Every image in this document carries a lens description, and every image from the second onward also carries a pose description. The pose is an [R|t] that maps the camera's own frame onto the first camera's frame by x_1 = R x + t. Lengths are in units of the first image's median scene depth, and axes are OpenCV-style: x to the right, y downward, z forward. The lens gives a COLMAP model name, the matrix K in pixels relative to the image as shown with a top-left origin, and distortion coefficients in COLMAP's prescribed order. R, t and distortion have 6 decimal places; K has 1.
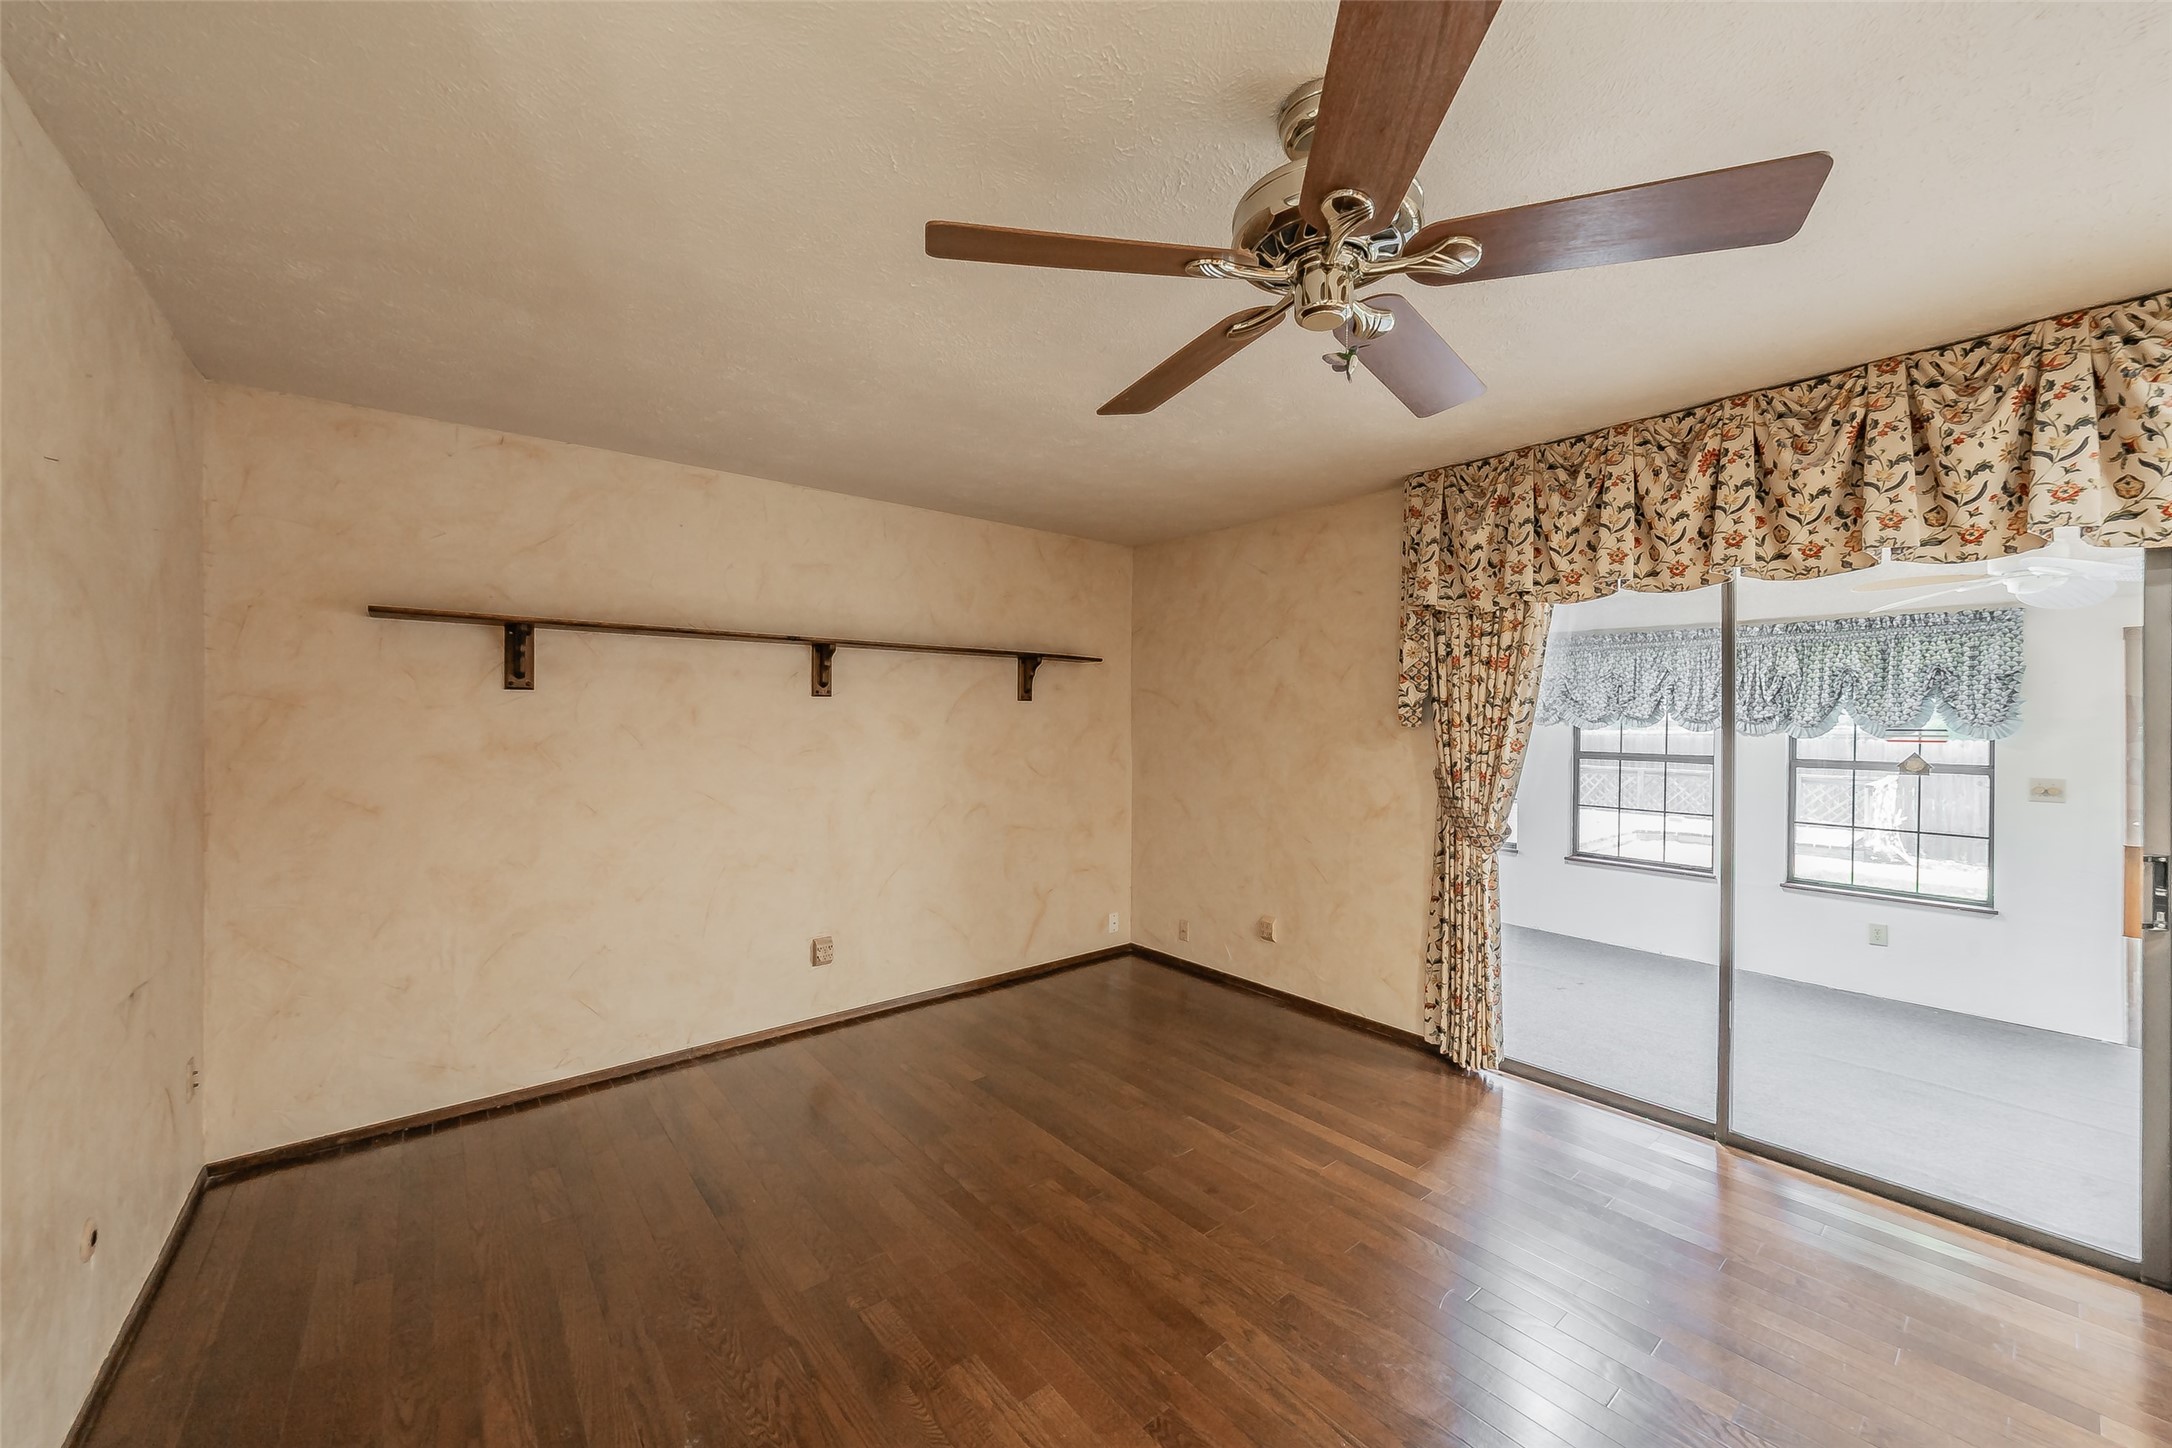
lens RADIAL K [[762.5, 0, 1089.6], [0, 762.5, 728.0], [0, 0, 1]] dist [-0.000628, -0.000067]
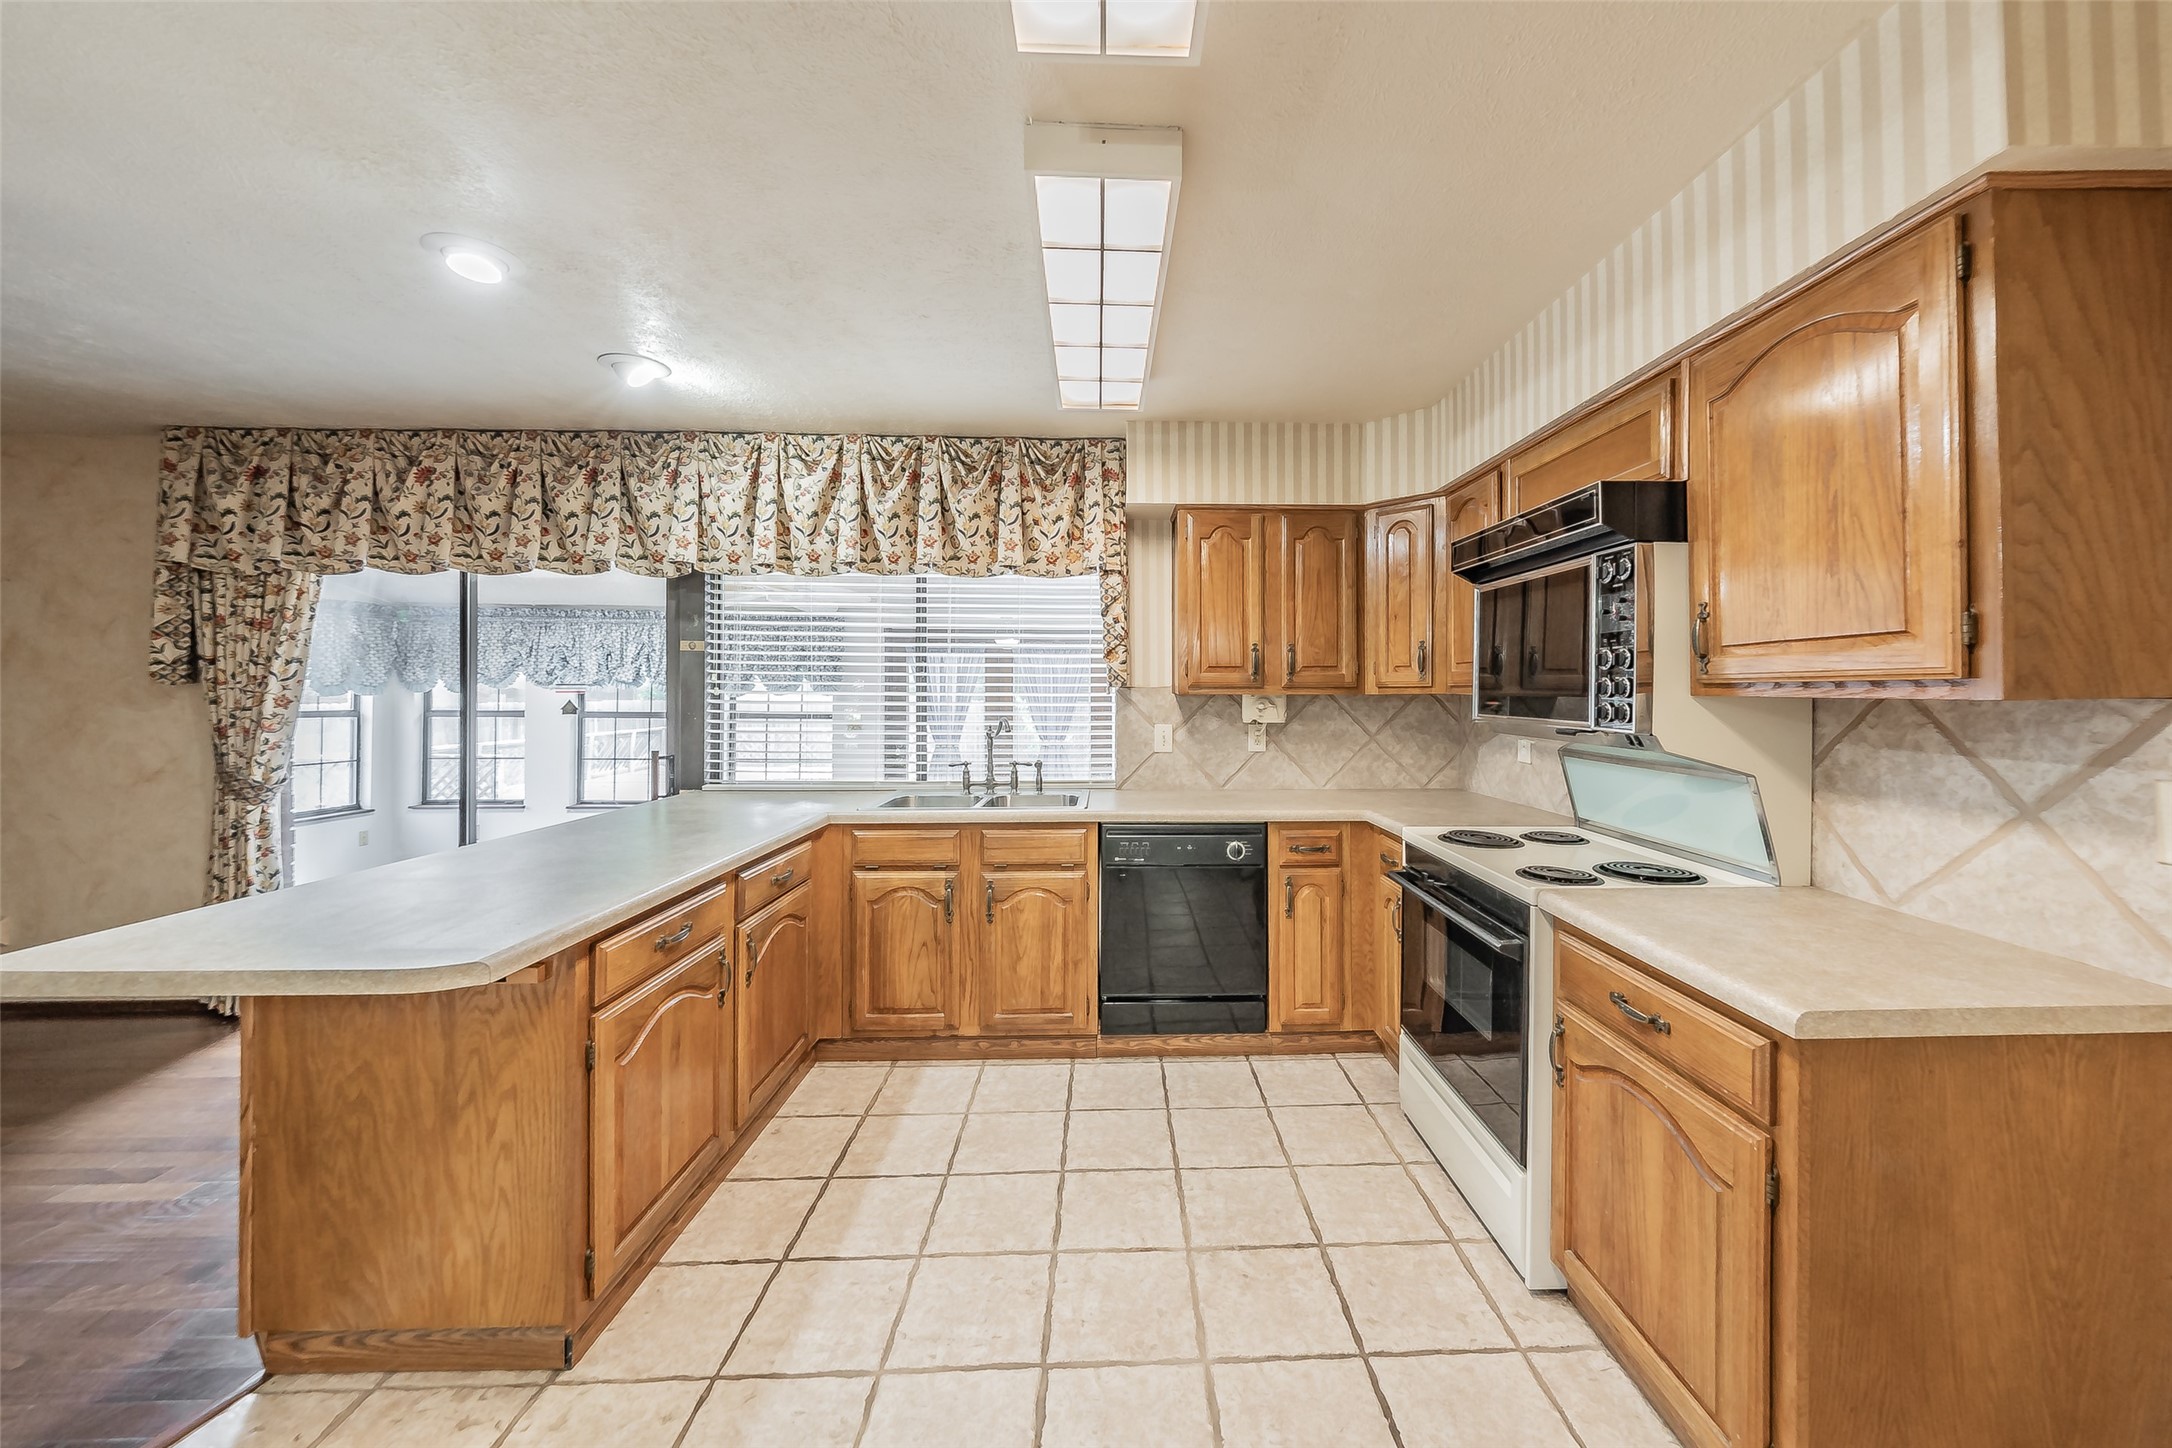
lens RADIAL K [[787.5, 0, 1089.0], [0, 787.5, 698.7], [0, 0, 1]] dist [-0.001235, -0.000070]
pose [[0.627849, -0.009071, 0.778283, 0.401283], [0.012404, 0.999922, 0.001647, 0.031024], [-0.778237, 0.008620, 0.627912, -0.578795]]
